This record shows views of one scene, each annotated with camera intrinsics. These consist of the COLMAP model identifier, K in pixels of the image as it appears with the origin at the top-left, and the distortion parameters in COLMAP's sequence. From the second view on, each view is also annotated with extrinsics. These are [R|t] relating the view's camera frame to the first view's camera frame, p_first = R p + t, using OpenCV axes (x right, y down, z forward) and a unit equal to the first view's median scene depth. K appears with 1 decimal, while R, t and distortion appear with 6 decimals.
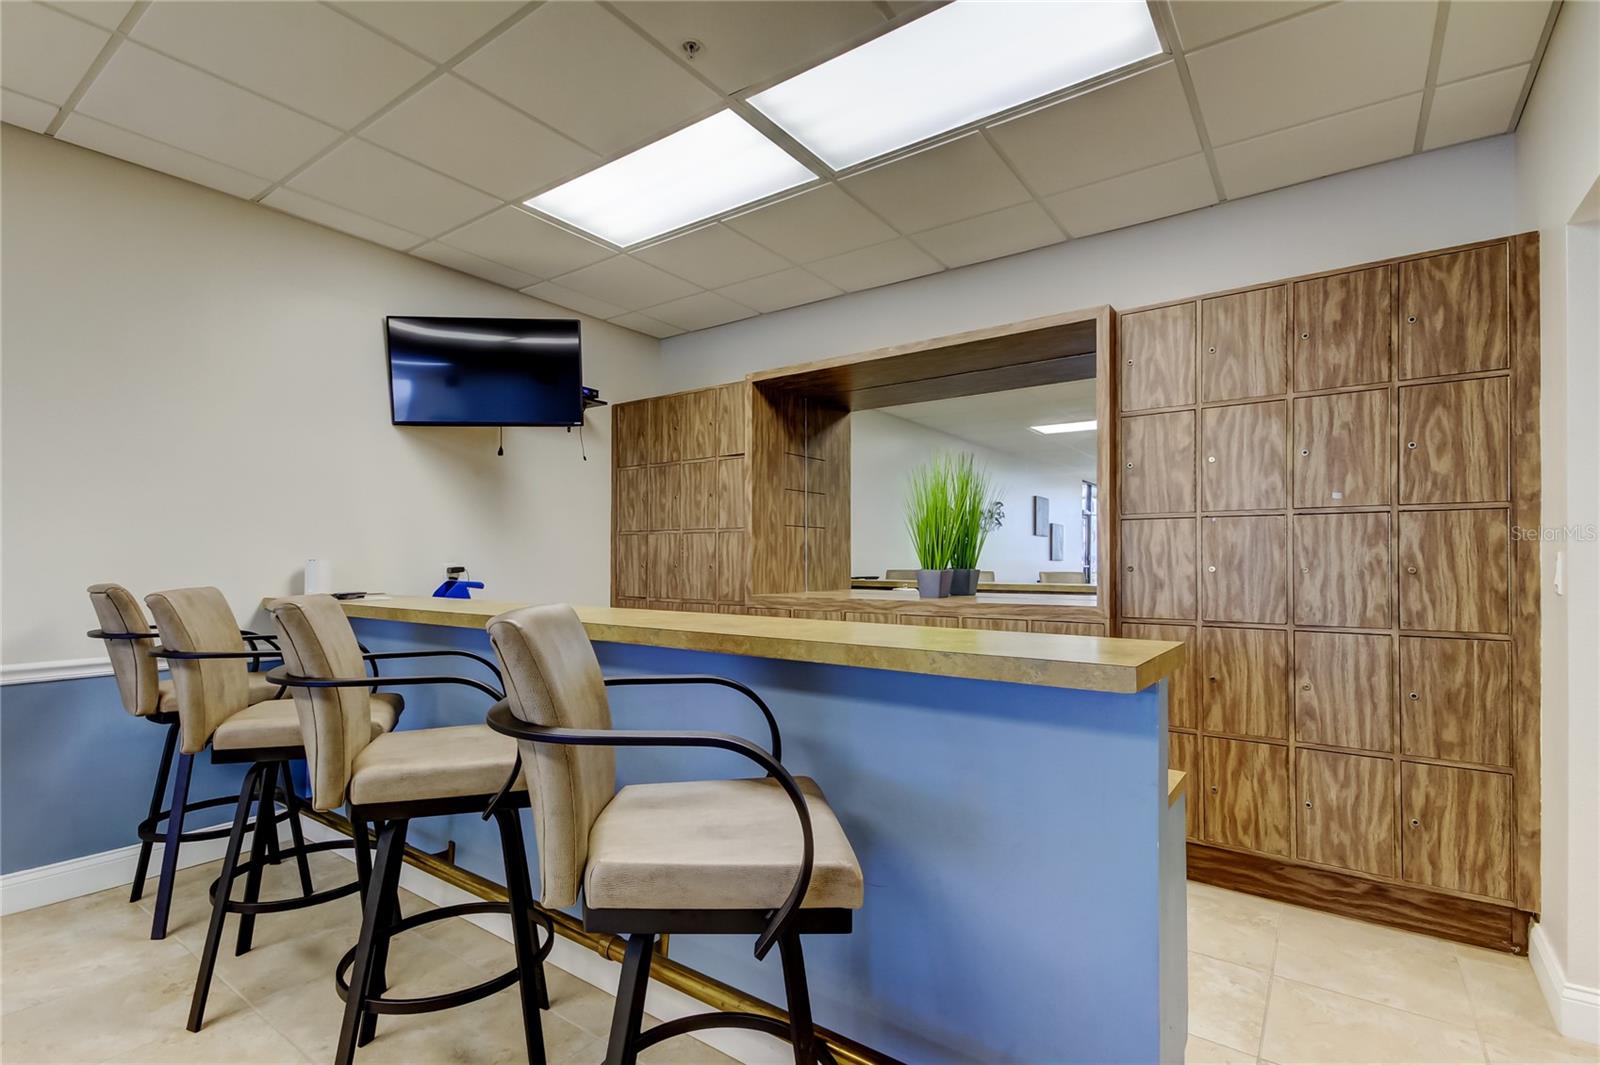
lens RADIAL K [[755.9, 0, 809.8], [0, 755.9, 541.9], [0, 0, 1]] dist [0.018276, -0.000422]
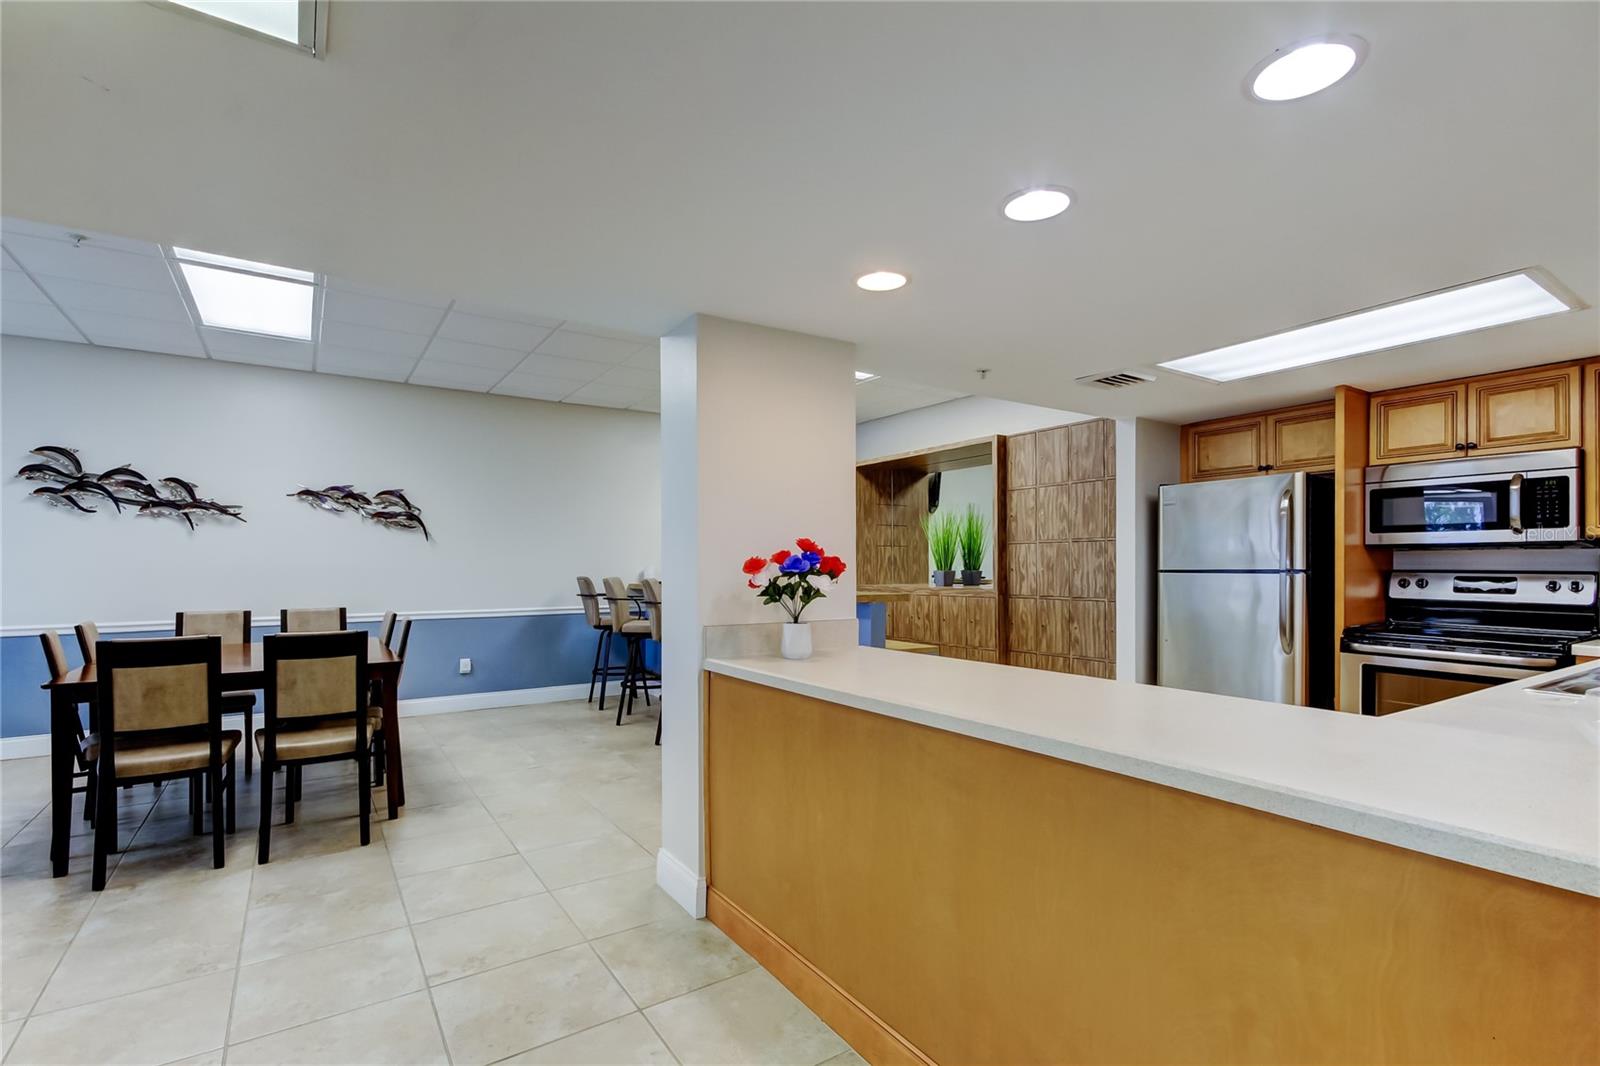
lens RADIAL K [[755.9, 0, 809.8], [0, 755.9, 542.4], [0, 0, 1]] dist [0.018276, -0.000422]
pose [[0.936228, -0.015098, -0.351068, 0.667194], [0.013171, 0.999882, -0.007877, -0.027150], [0.351145, 0.002751, 0.936317, -1.063630]]
